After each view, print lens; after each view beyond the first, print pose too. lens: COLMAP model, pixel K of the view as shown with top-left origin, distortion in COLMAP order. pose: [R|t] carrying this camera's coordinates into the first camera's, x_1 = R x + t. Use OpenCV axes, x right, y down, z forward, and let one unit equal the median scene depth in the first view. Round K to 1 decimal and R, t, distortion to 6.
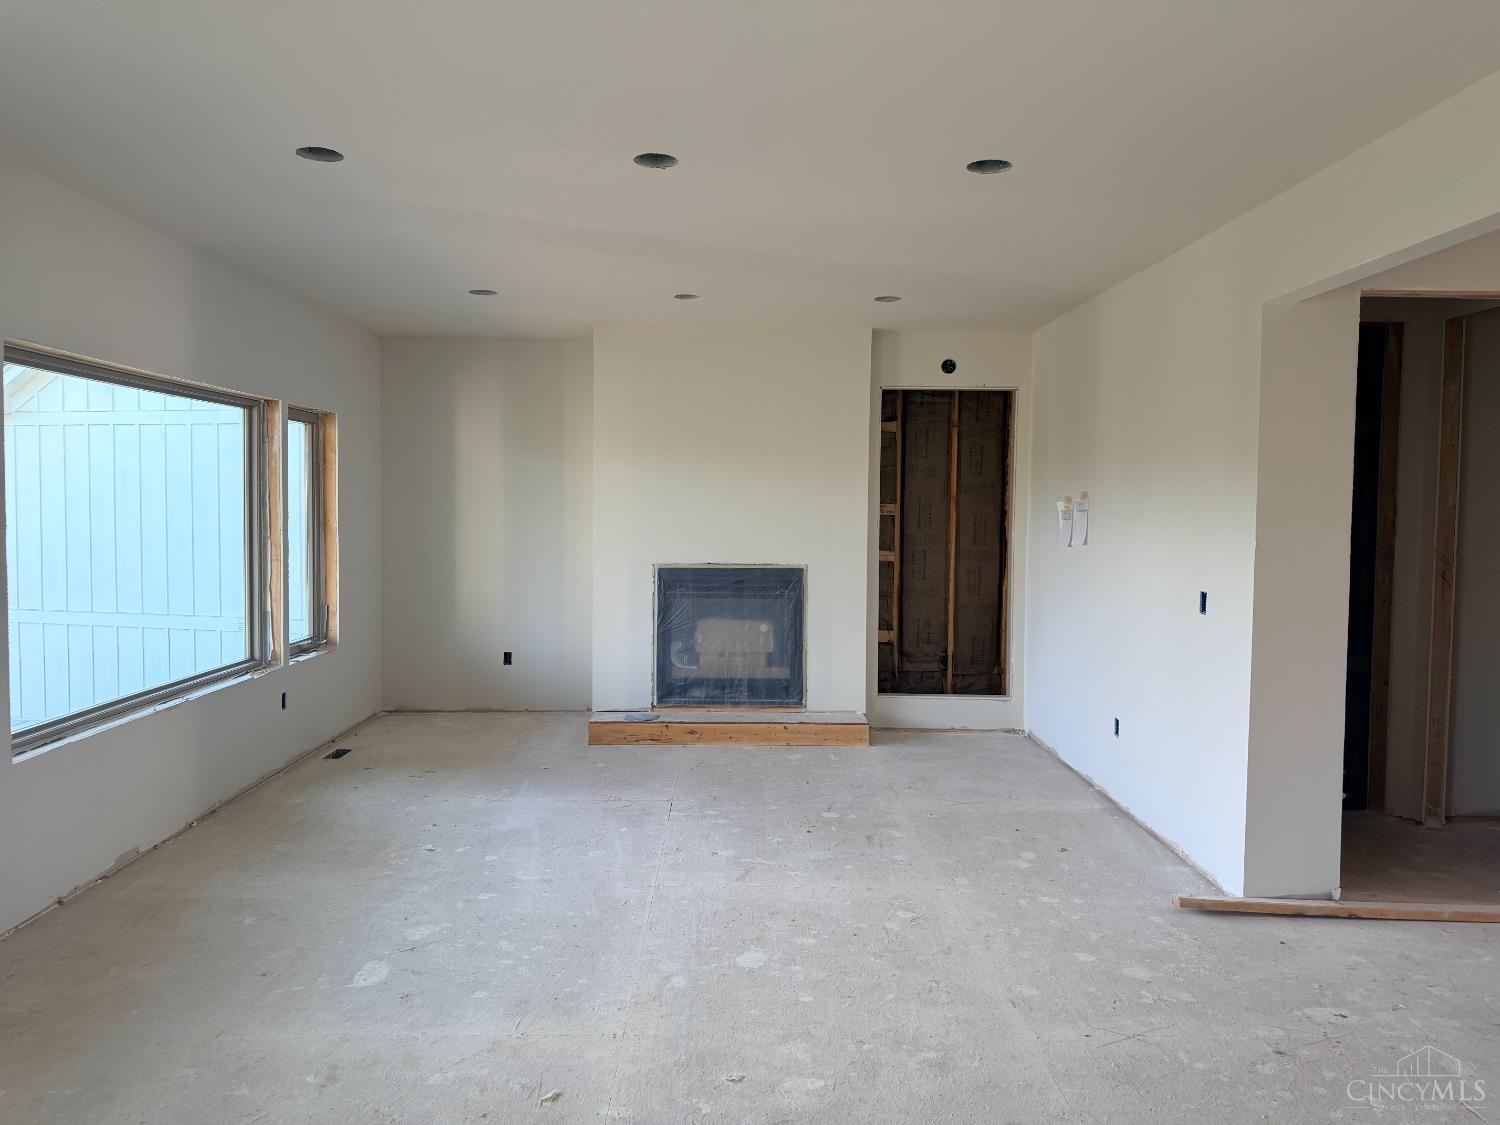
lens RADIAL K [[1042.4, 0, 741.8], [0, 1042.4, 560.8], [0, 0, 1]] dist [0.149480, -0.241457]
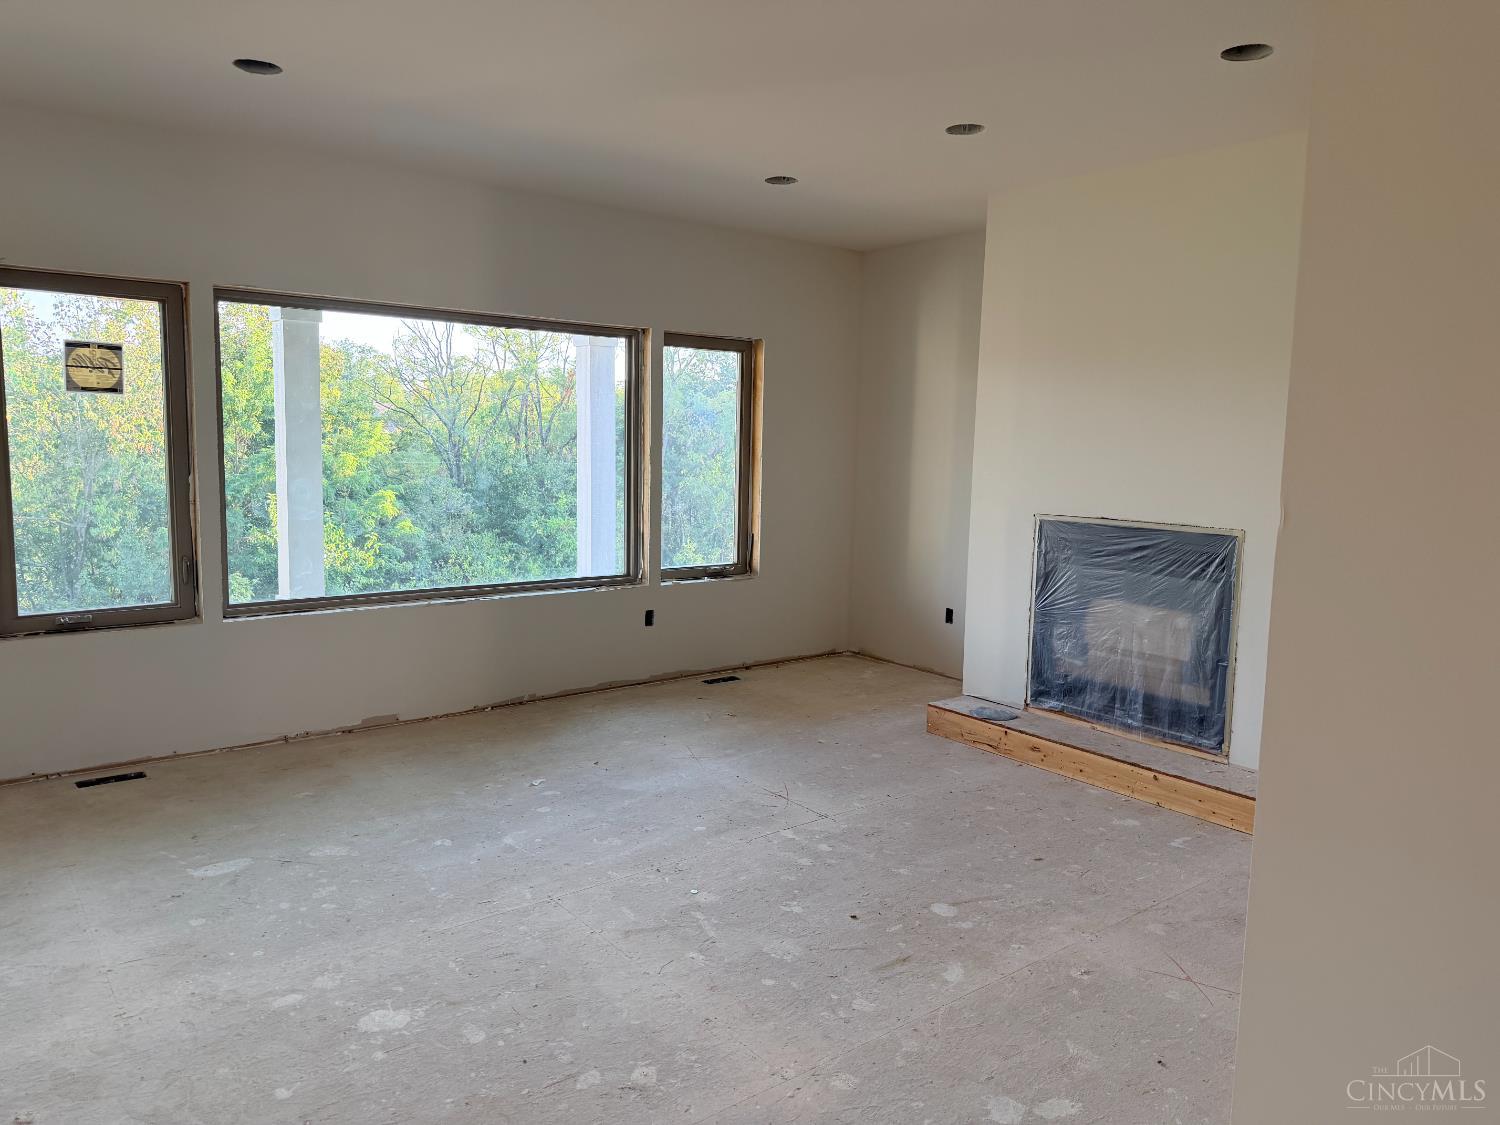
lens RADIAL K [[1042.4, 0, 741.8], [0, 1042.4, 560.8], [0, 0, 1]] dist [0.149480, -0.241457]
pose [[0.609981, 0.099089, -0.786196, 0.474684], [-0.056757, 0.995066, 0.081378, -0.015680], [0.790381, -0.005017, 0.612595, 0.483118]]
